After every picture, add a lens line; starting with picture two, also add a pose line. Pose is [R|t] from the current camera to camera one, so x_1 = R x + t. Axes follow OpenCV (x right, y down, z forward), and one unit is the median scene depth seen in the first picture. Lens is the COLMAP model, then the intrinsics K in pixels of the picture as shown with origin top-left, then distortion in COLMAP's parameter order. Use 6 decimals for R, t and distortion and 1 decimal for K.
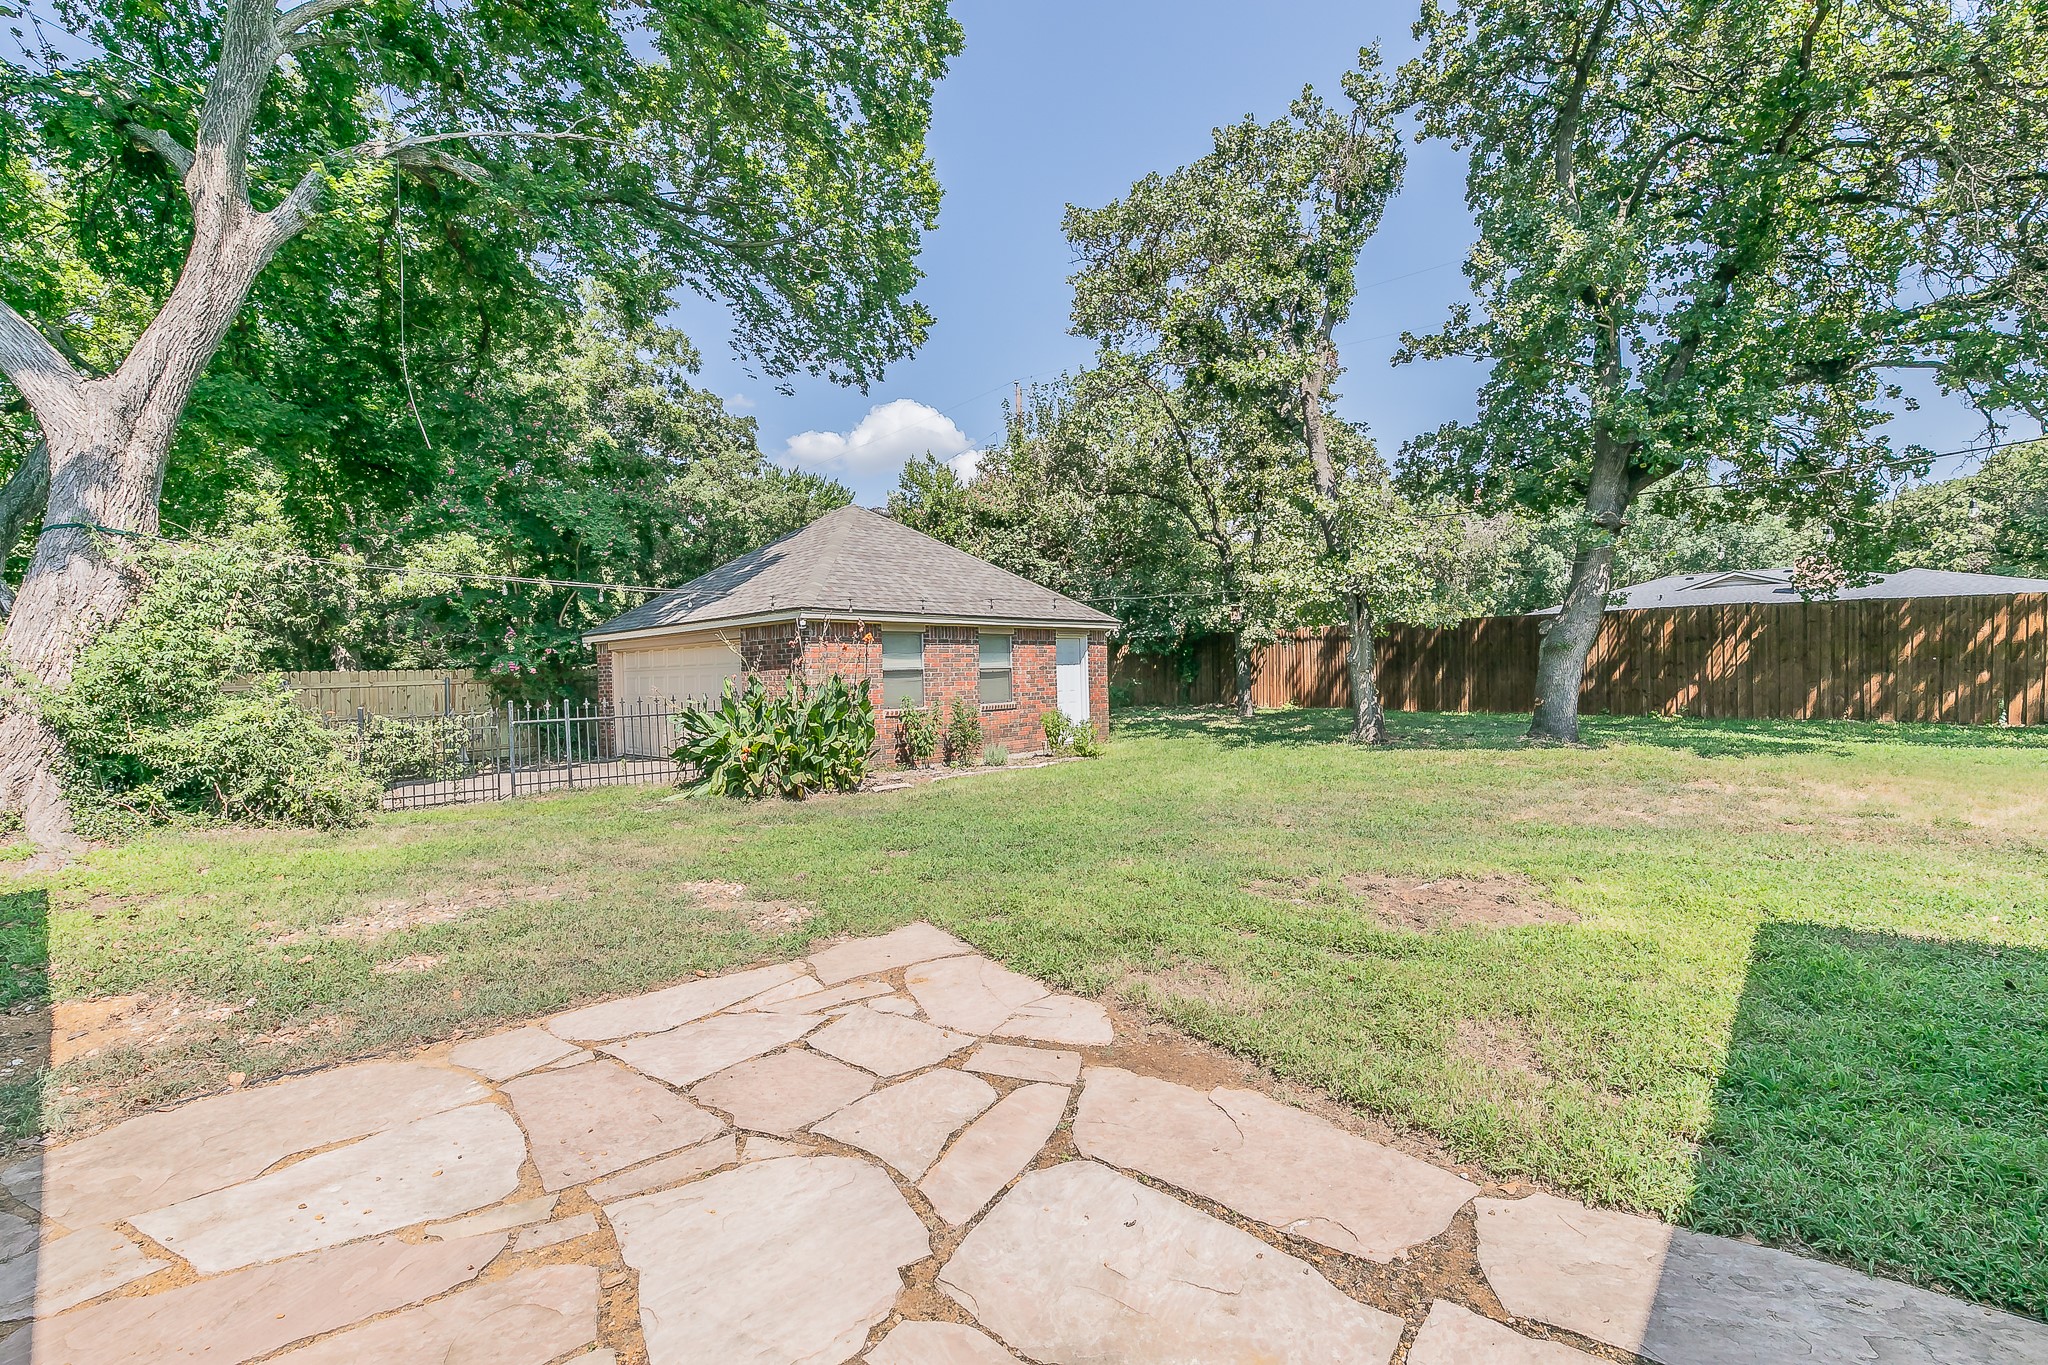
lens RADIAL K [[904.4, 0, 1027.0], [0, 904.4, 694.4], [0, 0, 1]] dist [0.001941, 0.000375]
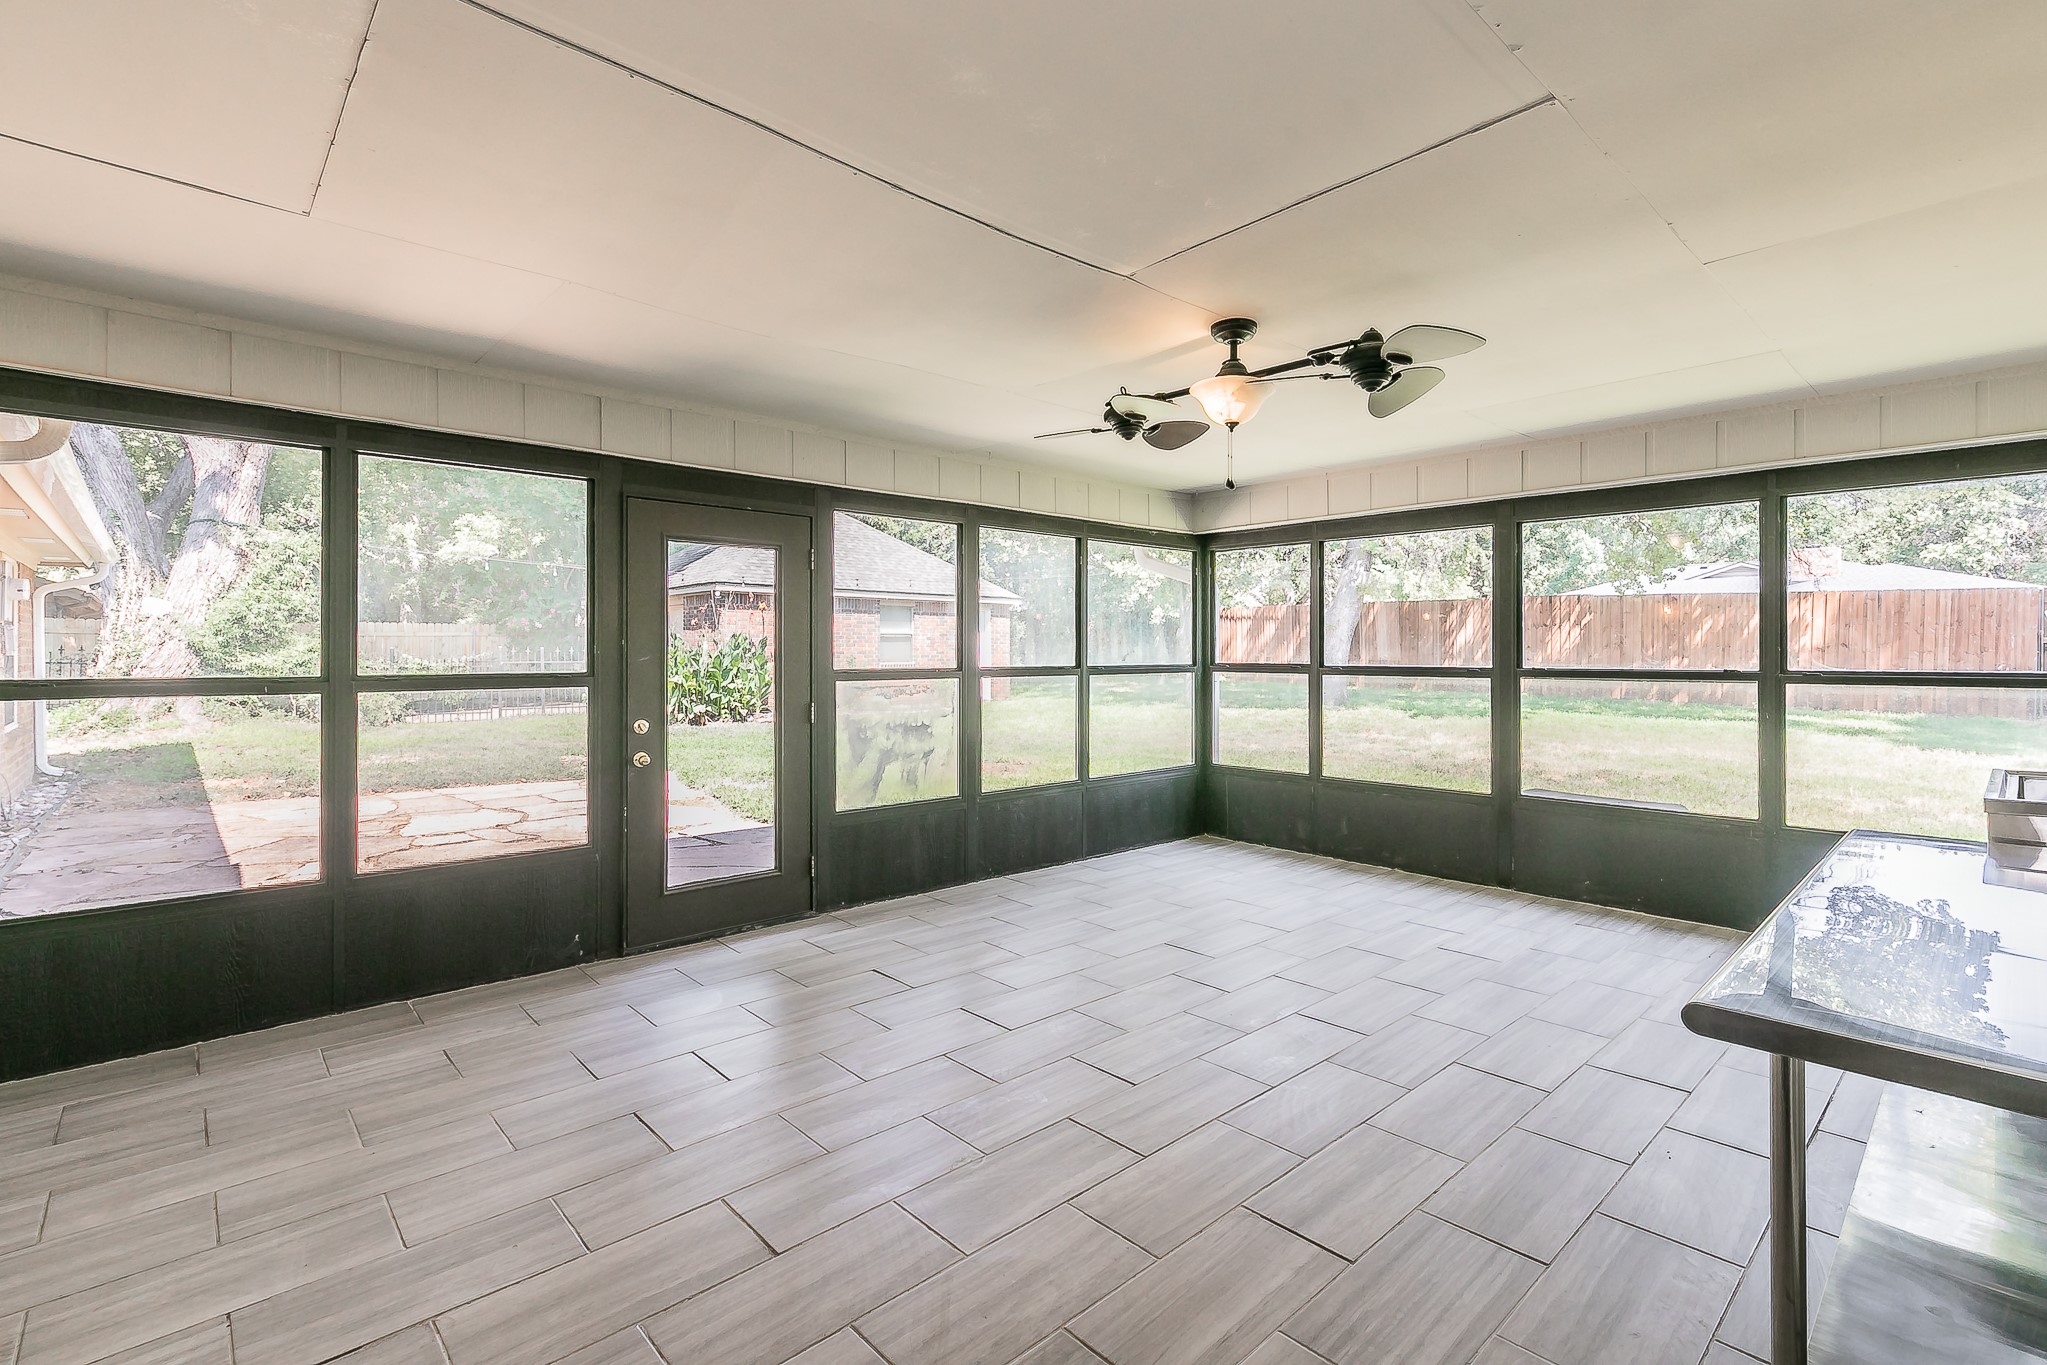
lens RADIAL K [[904.0, 0, 997.1], [0, 904.0, 654.3], [0, 0, 1]] dist [0.001941, 0.000375]
pose [[0.996820, 0.027002, -0.074969, 0.374967], [-0.027989, 0.999535, -0.012140, 0.020213], [0.074606, 0.014199, 0.997112, -0.399181]]
